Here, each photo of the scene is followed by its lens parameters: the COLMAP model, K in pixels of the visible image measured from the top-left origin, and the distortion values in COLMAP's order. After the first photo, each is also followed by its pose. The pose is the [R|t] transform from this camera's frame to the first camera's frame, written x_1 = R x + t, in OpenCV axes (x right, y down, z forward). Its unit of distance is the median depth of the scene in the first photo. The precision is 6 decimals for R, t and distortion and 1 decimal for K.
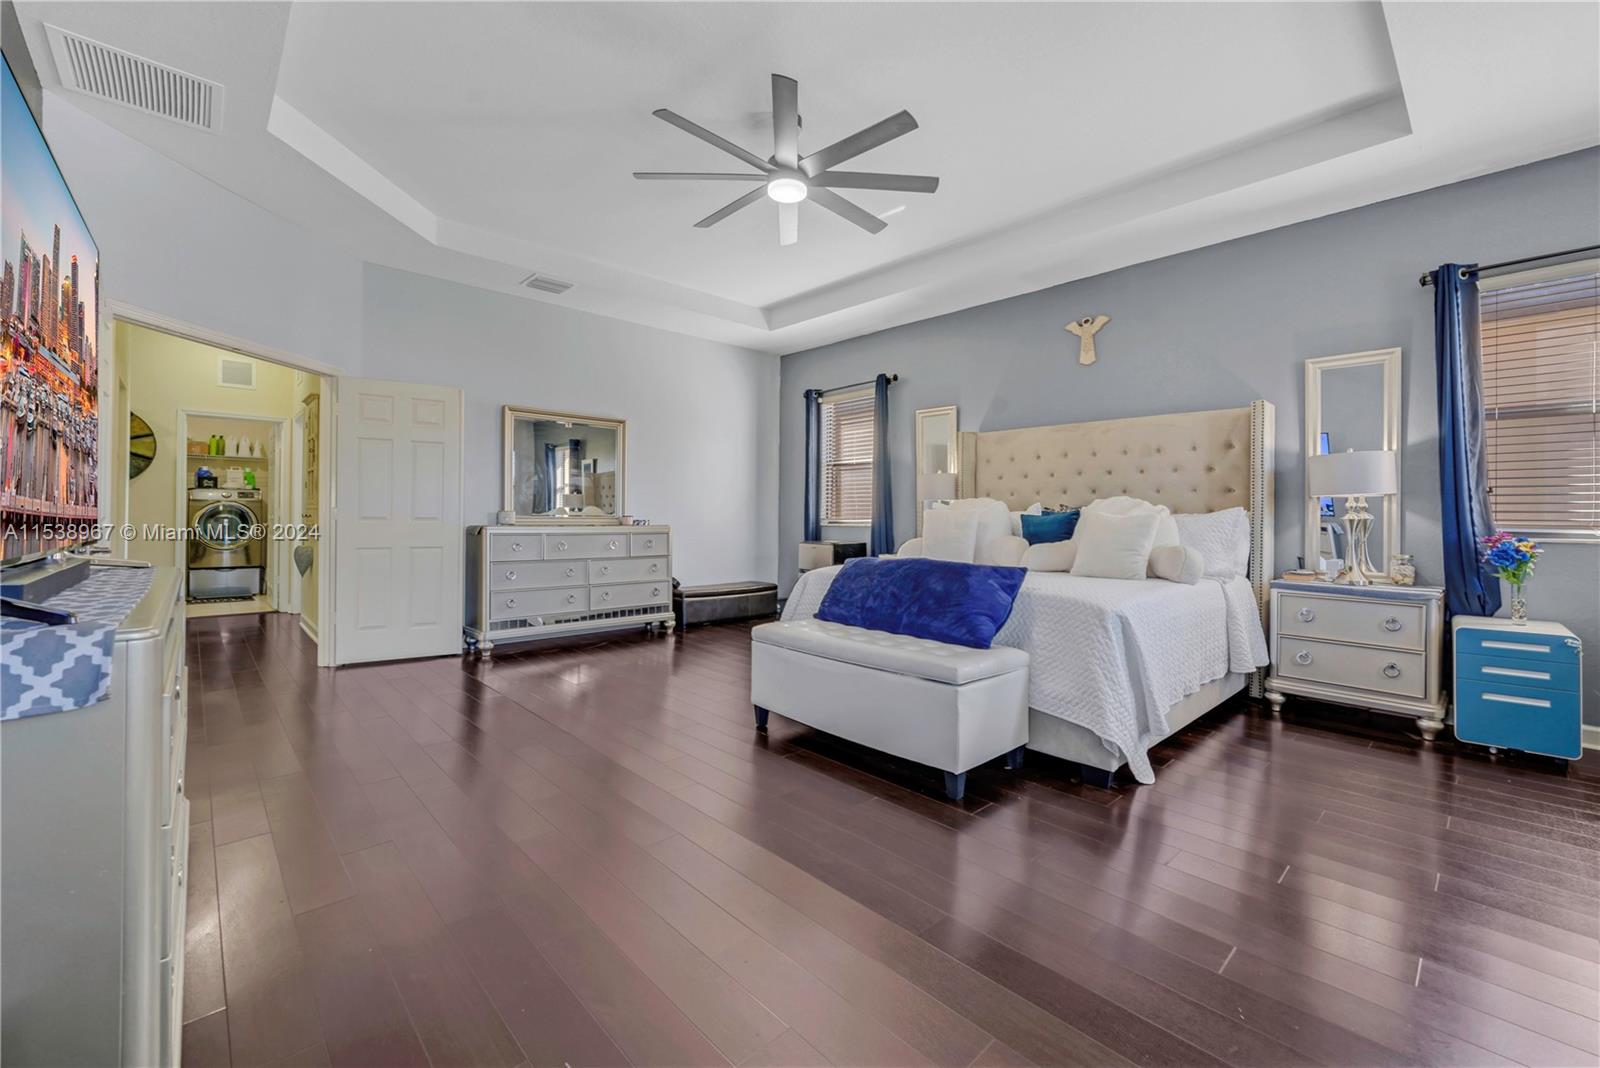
lens RADIAL K [[649.7, 0, 811.5], [0, 649.7, 526.7], [0, 0, 1]] dist [0.000815, -0.000398]
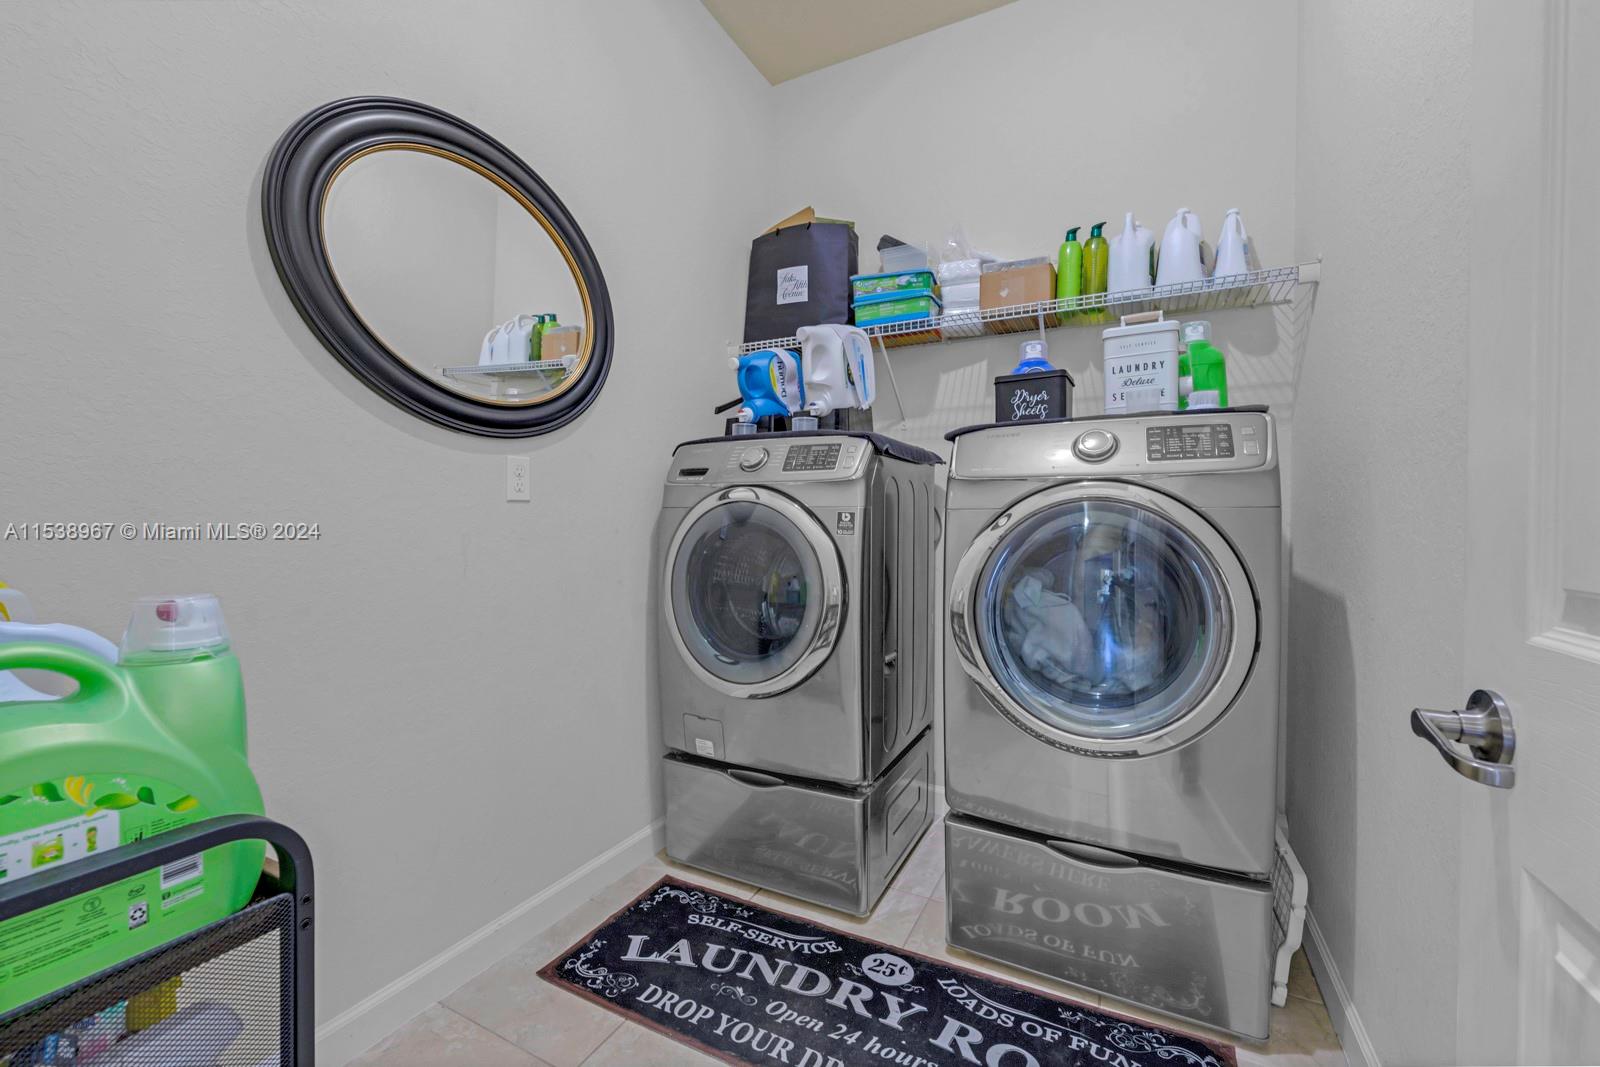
lens RADIAL K [[650.5, 0, 797.5], [0, 650.5, 529.7], [0, 0, 1]] dist [0.002607, -0.000232]
pose [[0.325277, -0.002275, -0.945616, -0.737172], [-0.011497, 0.999914, -0.006360, -0.022817], [0.945549, 0.012941, 0.325223, 0.842115]]
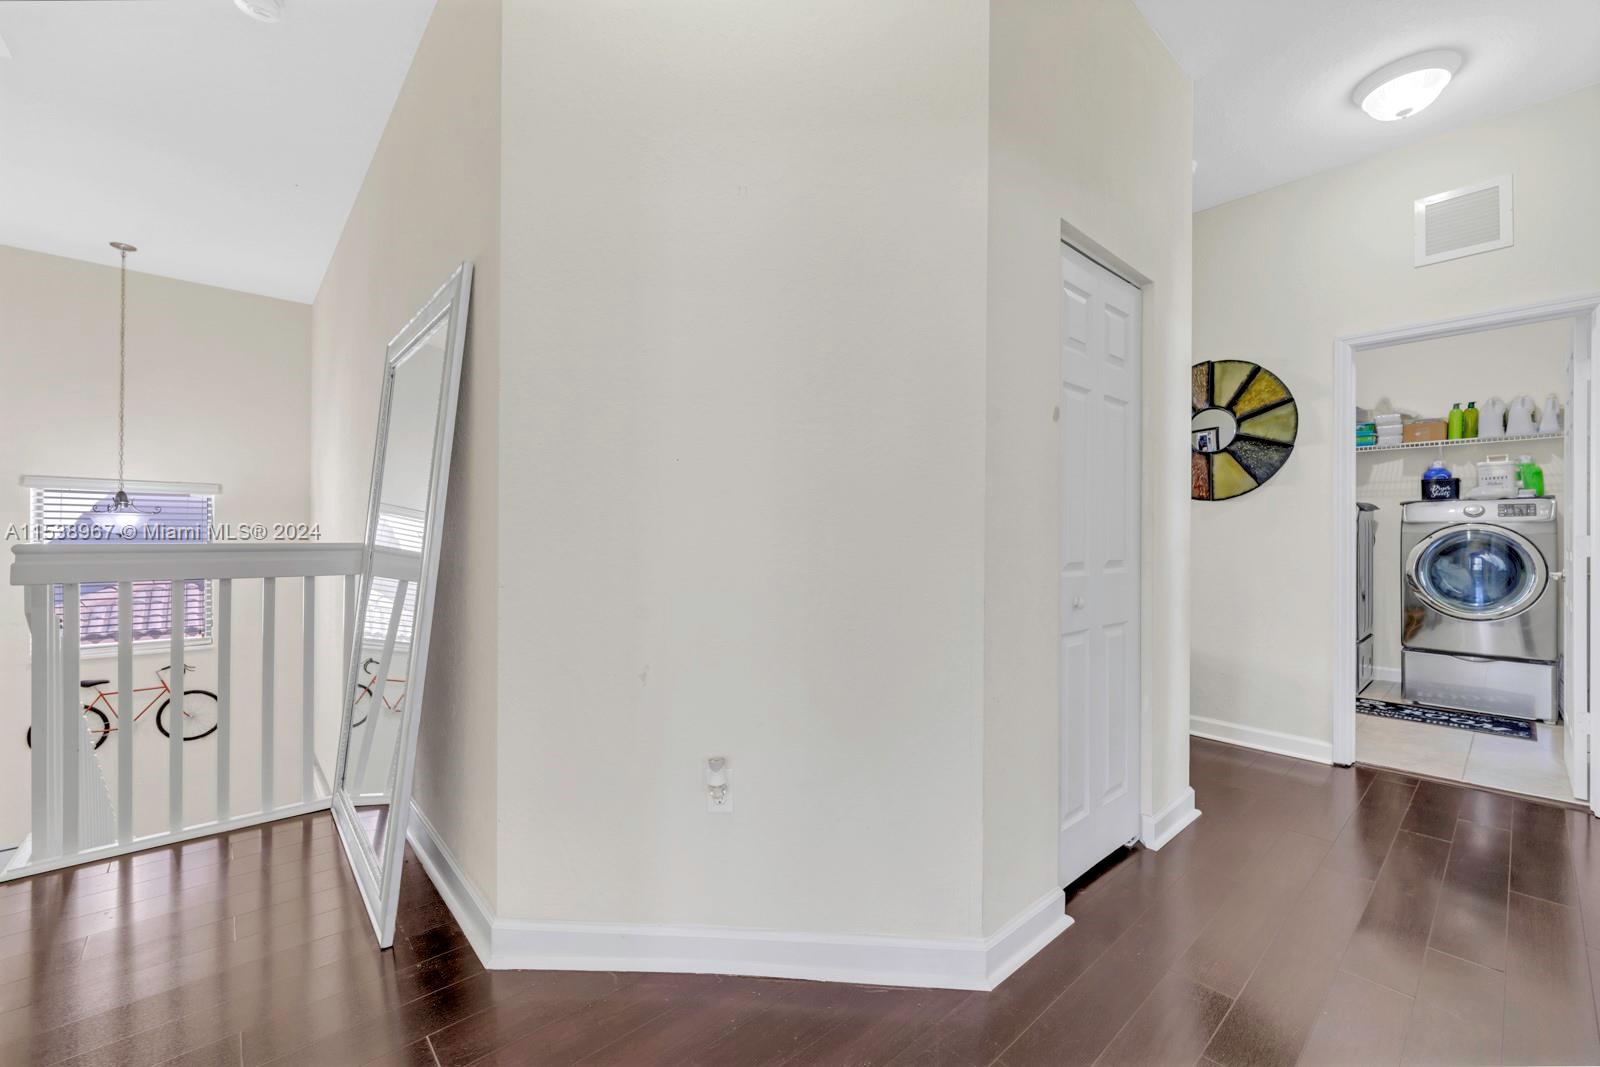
lens RADIAL K [[649.7, 0, 811.5], [0, 649.7, 526.2], [0, 0, 1]] dist [0.000815, -0.000398]
pose [[-0.024612, -0.024827, -0.999389, -0.375511], [-0.017536, 0.999548, -0.024399, -0.015607], [0.999543, 0.016924, -0.025036, 0.488312]]
